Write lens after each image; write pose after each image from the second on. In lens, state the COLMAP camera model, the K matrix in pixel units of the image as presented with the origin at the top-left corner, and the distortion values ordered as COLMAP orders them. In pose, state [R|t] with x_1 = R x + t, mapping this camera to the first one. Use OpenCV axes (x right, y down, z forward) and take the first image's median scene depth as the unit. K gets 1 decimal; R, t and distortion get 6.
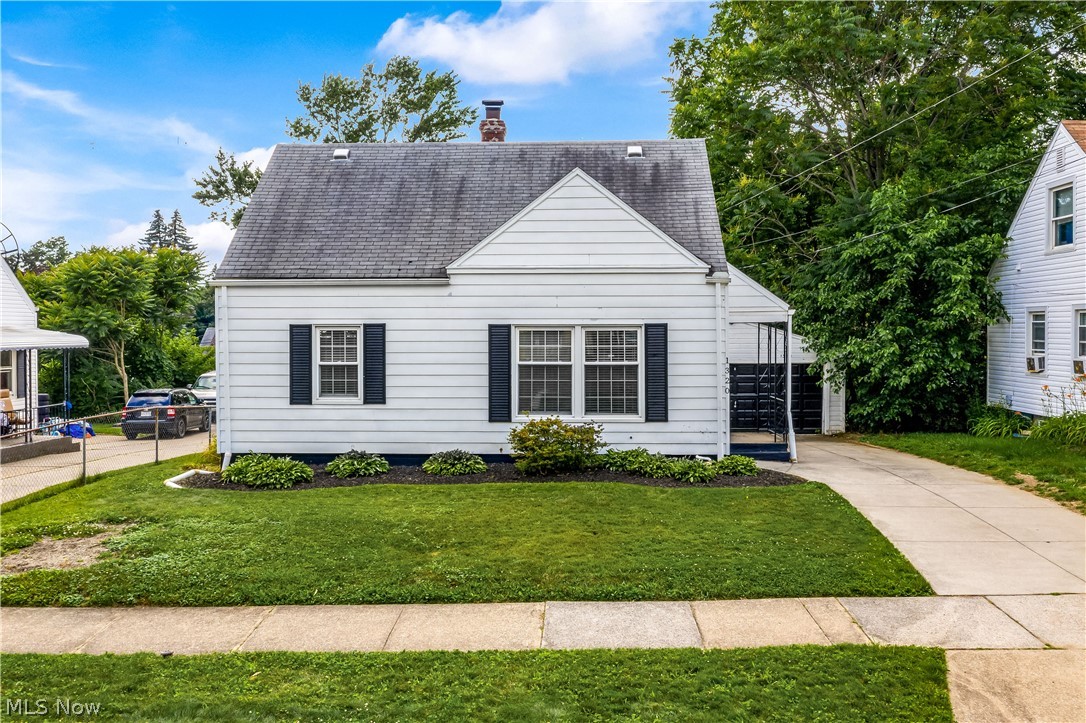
lens RADIAL K [[979.2, 0, 543.0], [0, 979.2, 361.5], [0, 0, 1]] dist [-0.165330, 0.743950]
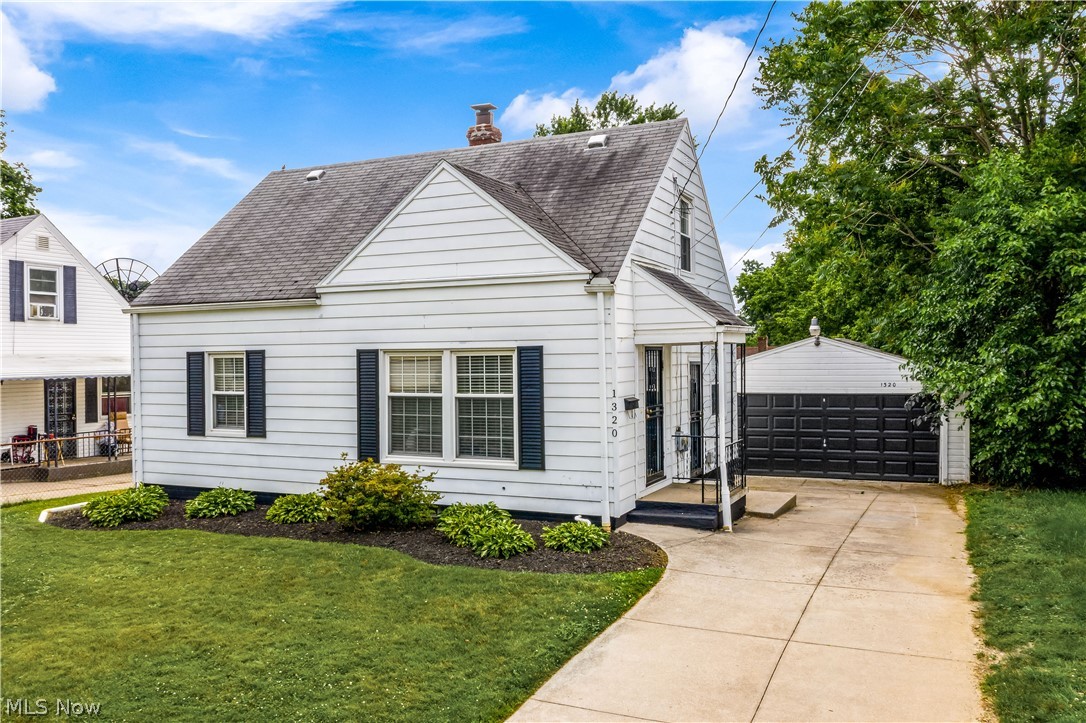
lens RADIAL K [[859.2, 0, 543.0], [0, 859.2, 361.5], [0, 0, 1]] dist [-0.004077, -0.002611]
pose [[0.923677, -0.006328, -0.383119, 0.389869], [-0.003338, 0.999693, -0.024561, -0.009125], [0.383157, 0.023966, 0.923372, 0.355132]]
